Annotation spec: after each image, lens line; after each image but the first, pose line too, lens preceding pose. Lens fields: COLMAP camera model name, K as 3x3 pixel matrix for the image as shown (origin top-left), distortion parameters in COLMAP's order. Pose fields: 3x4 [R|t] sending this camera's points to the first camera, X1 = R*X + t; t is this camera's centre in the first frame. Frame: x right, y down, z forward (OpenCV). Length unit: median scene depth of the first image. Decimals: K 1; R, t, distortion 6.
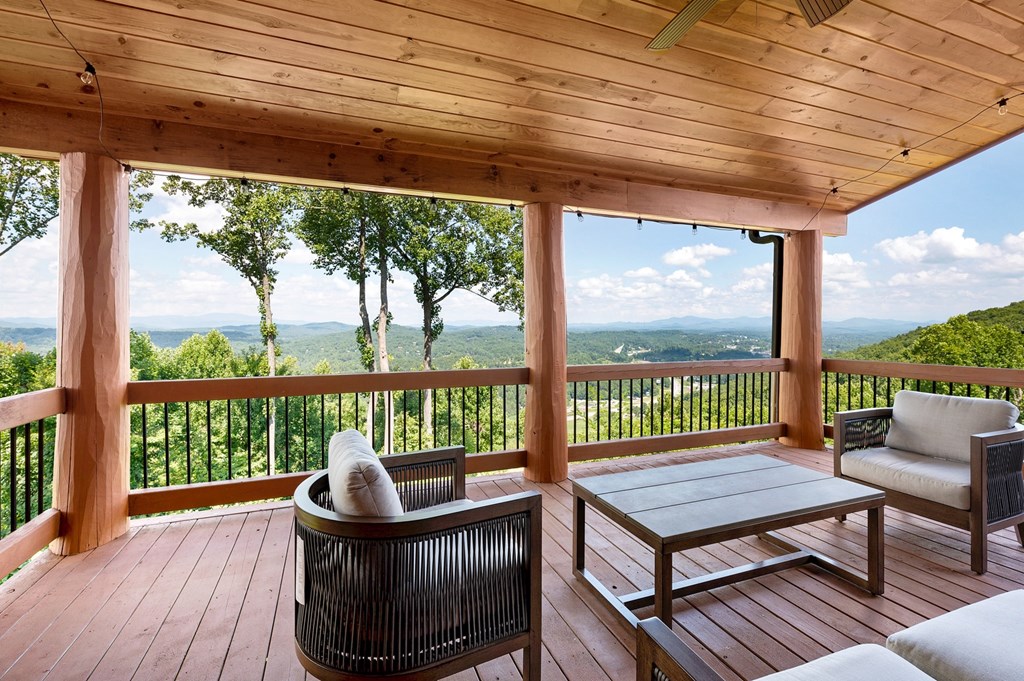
lens RADIAL K [[459.7, 0, 509.3], [0, 459.7, 333.4], [0, 0, 1]] dist [-0.001683, -0.000255]
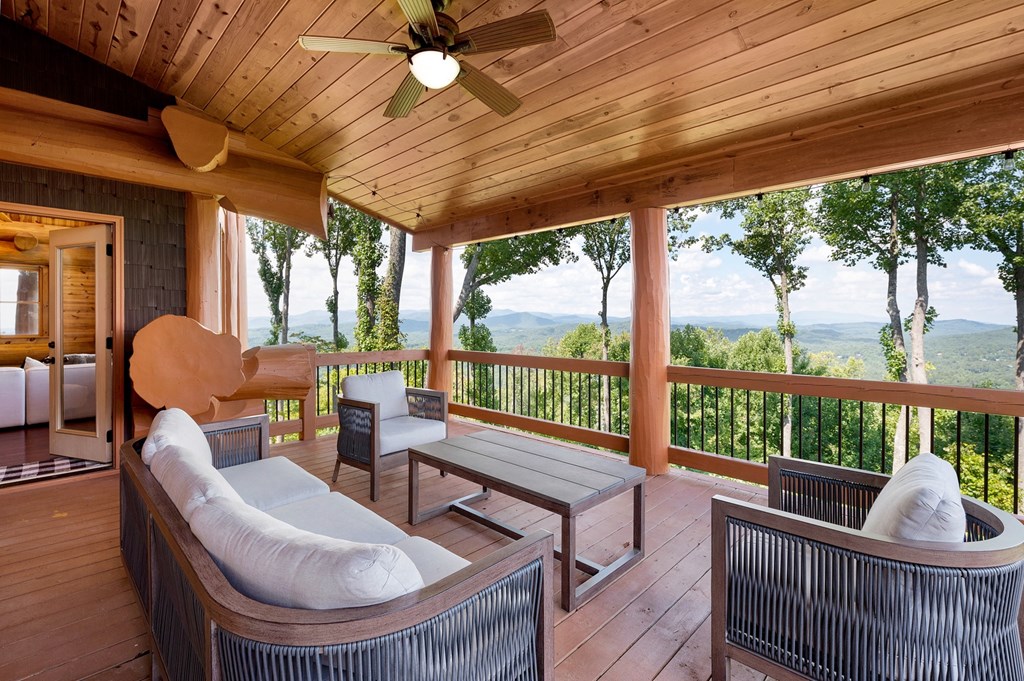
lens RADIAL K [[459.7, 0, 506.6], [0, 459.7, 331.1], [0, 0, 1]] dist [-0.001683, -0.000255]
pose [[0.414879, 0.019703, -0.909663, 0.134622], [-0.020287, 0.999717, 0.012401, -0.000948], [0.909651, 0.013310, 0.415161, 0.039787]]
